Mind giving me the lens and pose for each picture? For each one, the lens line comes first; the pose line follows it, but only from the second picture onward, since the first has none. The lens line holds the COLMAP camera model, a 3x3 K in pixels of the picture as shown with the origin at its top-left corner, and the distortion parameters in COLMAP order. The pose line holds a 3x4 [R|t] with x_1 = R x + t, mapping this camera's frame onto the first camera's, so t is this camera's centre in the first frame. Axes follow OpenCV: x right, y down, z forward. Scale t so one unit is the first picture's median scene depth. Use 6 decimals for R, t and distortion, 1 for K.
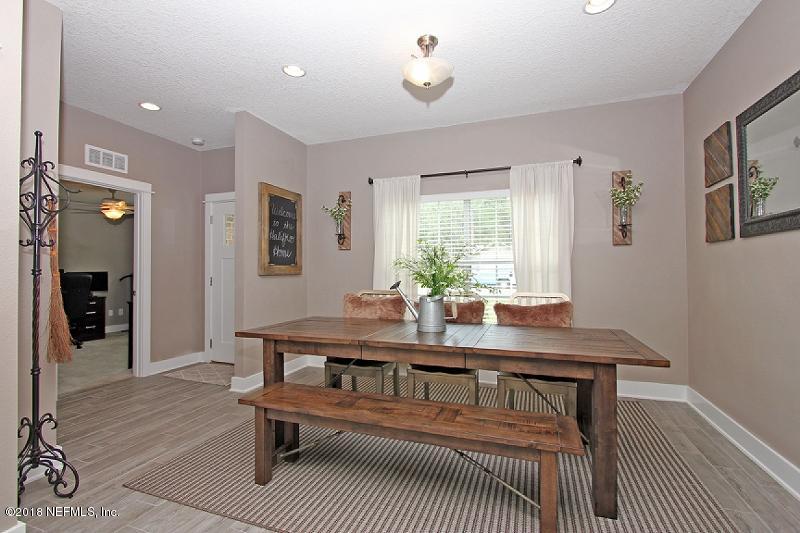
lens RADIAL K [[371.9, 0, 399.8], [0, 371.9, 268.6], [0, 0, 1]] dist [-0.001504, -0.000145]
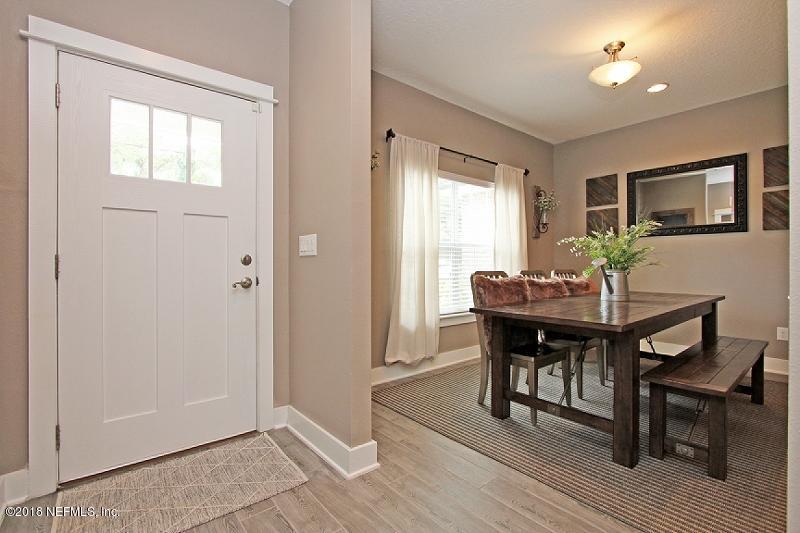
lens RADIAL K [[371.9, 0, 399.9], [0, 371.9, 262.6], [0, 0, 1]] dist [-0.001504, -0.000145]
pose [[0.503689, 0.003350, 0.863878, -0.854568], [-0.013641, 0.999899, 0.004076, 0.032562], [-0.863777, -0.013838, 0.503684, 0.690436]]
